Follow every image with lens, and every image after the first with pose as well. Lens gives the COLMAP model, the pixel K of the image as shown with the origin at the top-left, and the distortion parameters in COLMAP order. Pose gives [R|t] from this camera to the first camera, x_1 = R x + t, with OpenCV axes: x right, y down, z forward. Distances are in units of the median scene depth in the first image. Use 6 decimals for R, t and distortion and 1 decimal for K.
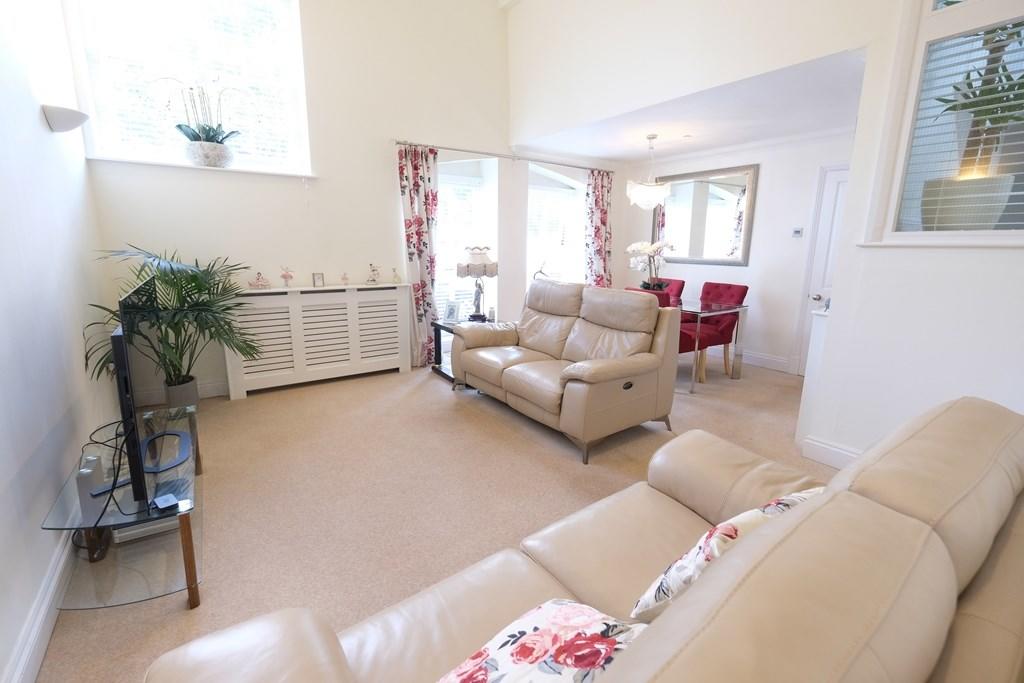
lens RADIAL K [[445.2, 0, 509.8], [0, 445.2, 337.0], [0, 0, 1]] dist [-0.002351, -0.000171]
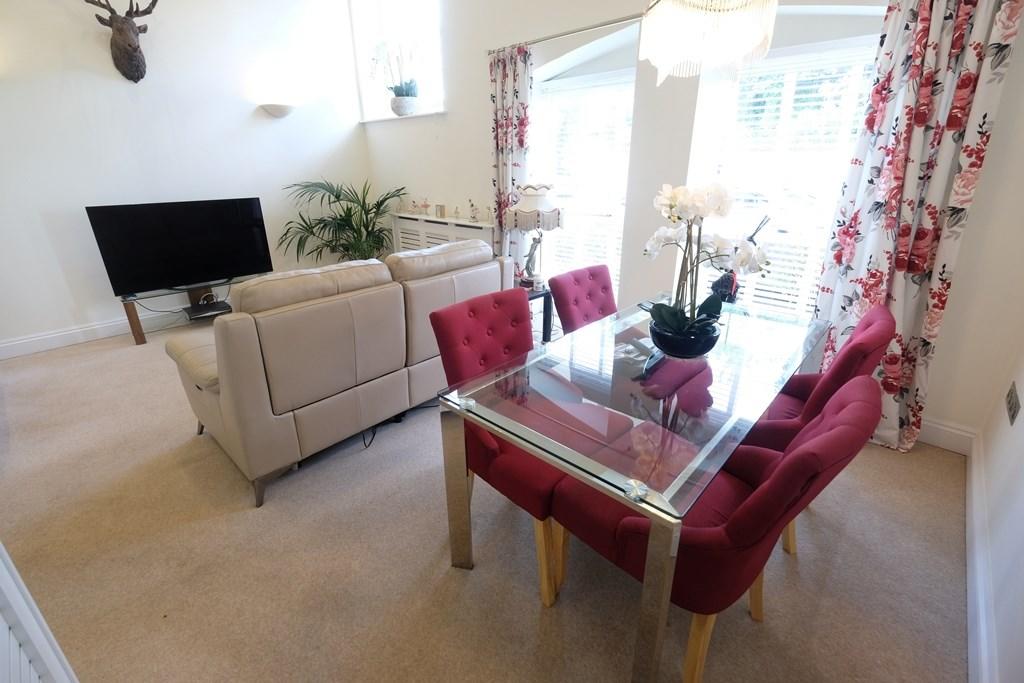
lens RADIAL K [[445.2, 0, 514.2], [0, 445.2, 335.1], [0, 0, 1]] dist [-0.002351, -0.000171]
pose [[0.210273, 0.348077, -0.913579, 0.648896], [-0.189023, 0.931314, 0.311328, -0.194386], [0.959195, 0.107223, 0.261625, 0.807989]]
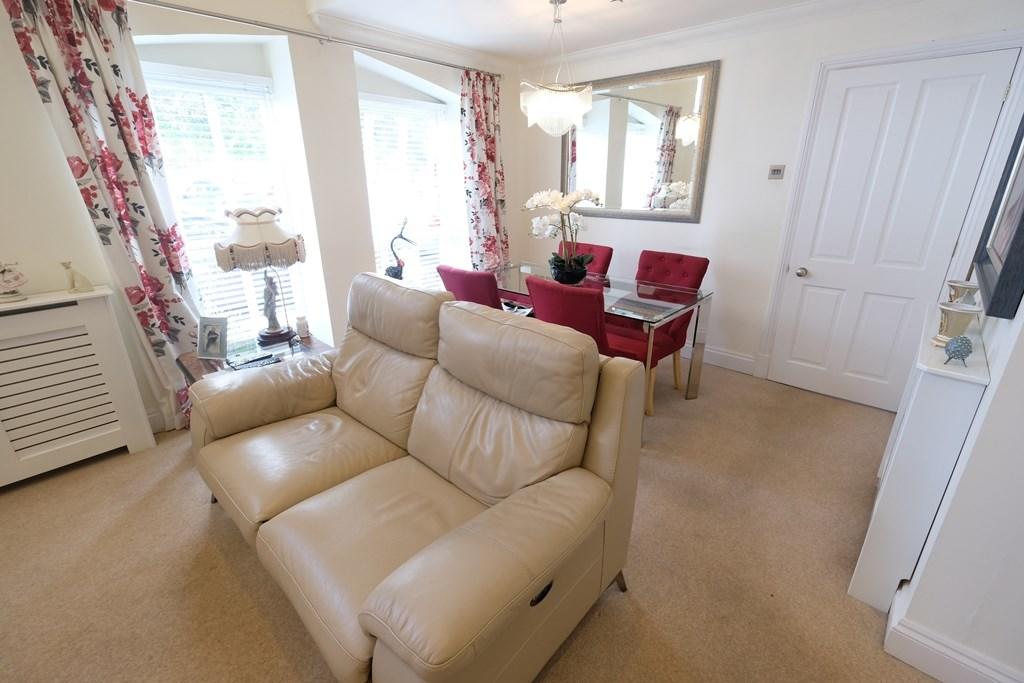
lens RADIAL K [[445.2, 0, 509.6], [0, 445.2, 337.8], [0, 0, 1]] dist [-0.002351, -0.000171]
pose [[0.977655, -0.086763, 0.191478, 0.112205], [0.058695, 0.987292, 0.147677, -0.111143], [-0.201857, -0.133139, 0.970323, 0.401596]]
